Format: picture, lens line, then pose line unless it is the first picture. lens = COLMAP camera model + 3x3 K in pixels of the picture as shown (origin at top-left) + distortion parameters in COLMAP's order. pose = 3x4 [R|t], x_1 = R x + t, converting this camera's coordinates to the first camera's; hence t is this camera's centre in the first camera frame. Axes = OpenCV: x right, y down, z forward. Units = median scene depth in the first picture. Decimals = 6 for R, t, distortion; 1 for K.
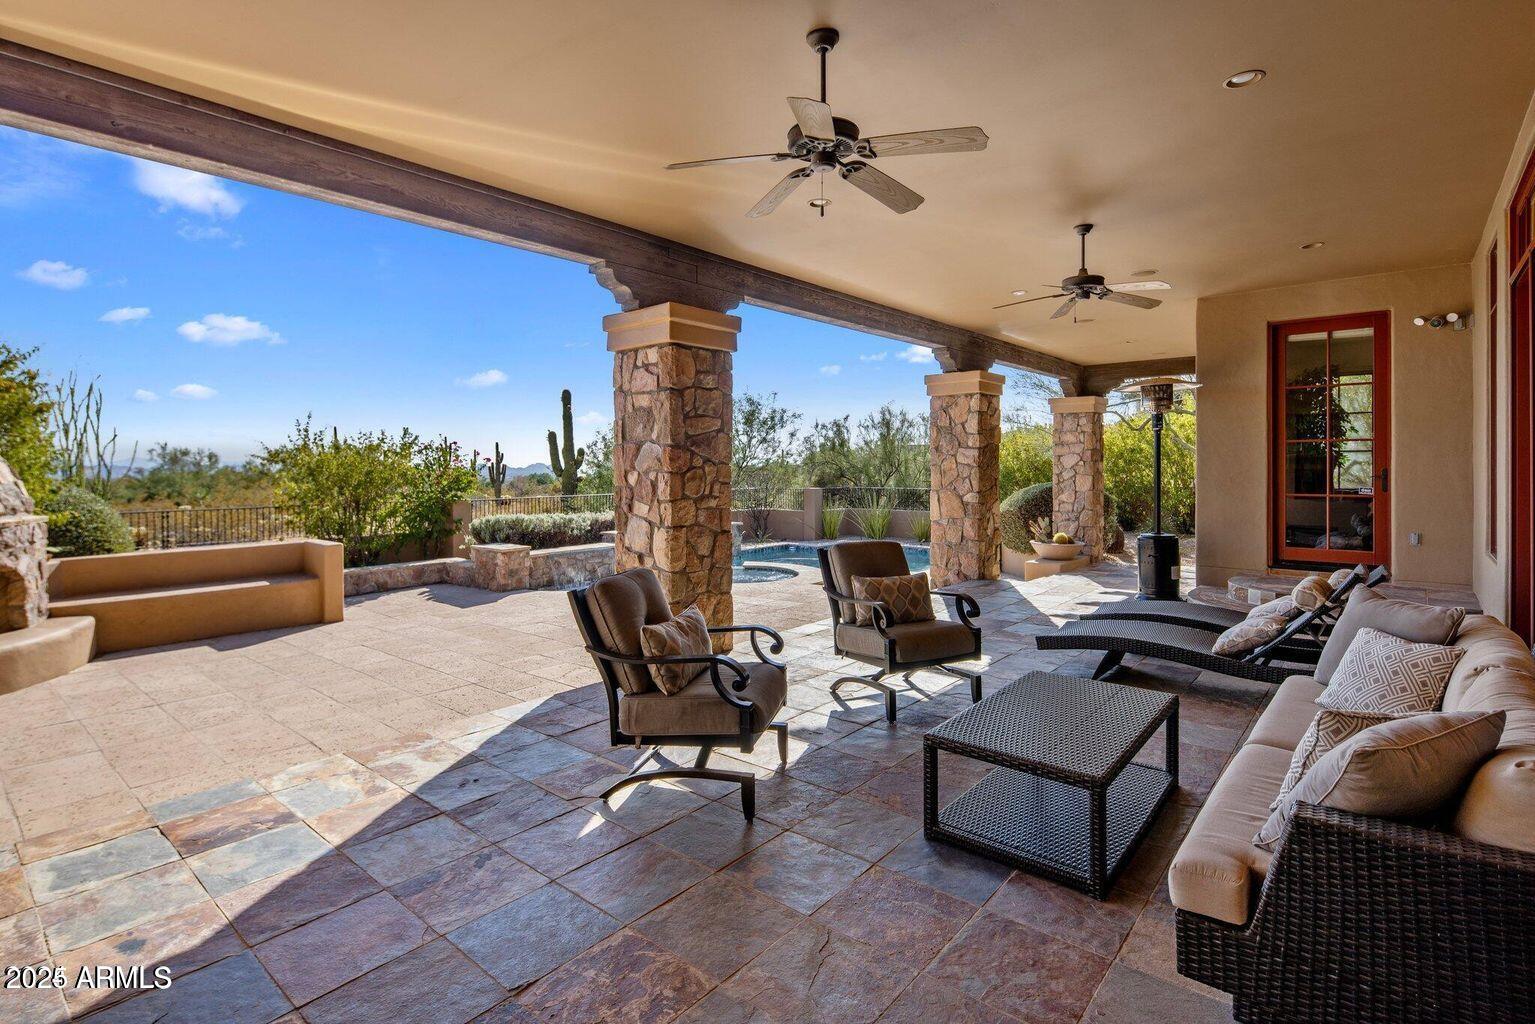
lens RADIAL K [[742.6, 0, 749.7], [0, 742.6, 462.0], [0, 0, 1]] dist [-0.000031, -0.001099]
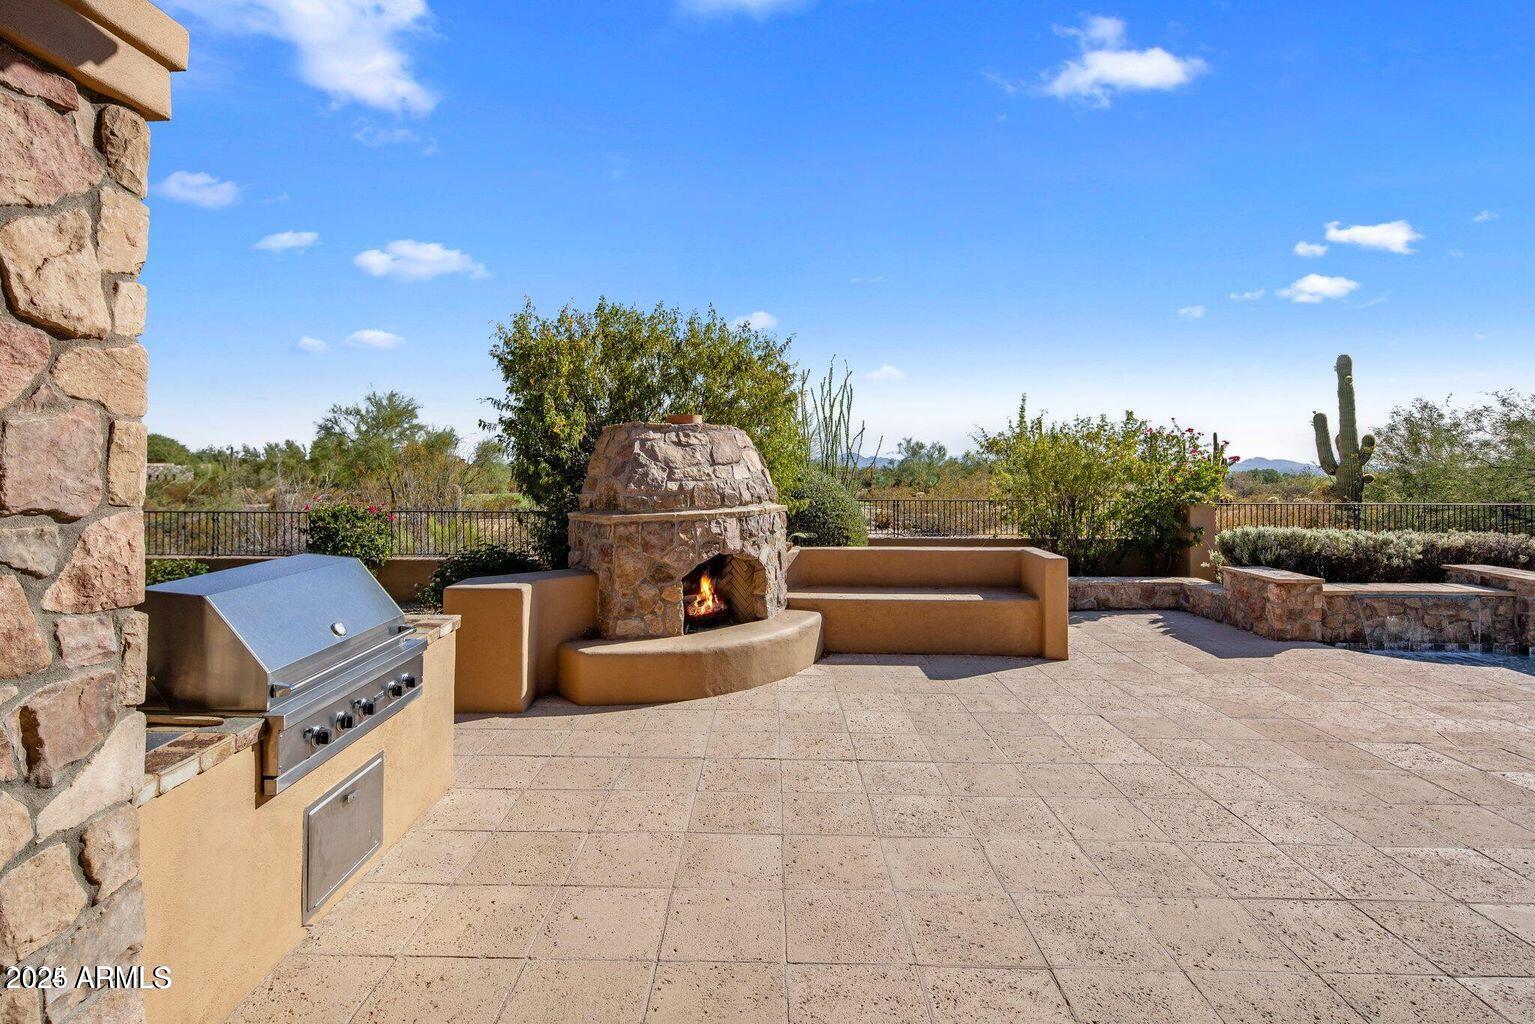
lens RADIAL K [[743.3, 0, 764.4], [0, 743.3, 464.2], [0, 0, 1]] dist [0.002206, -0.001220]
pose [[0.651305, 0.012695, -0.758710, -0.106876], [-0.003781, 0.999902, 0.013485, 0.002487], [0.758807, -0.005914, 0.651289, 0.164809]]
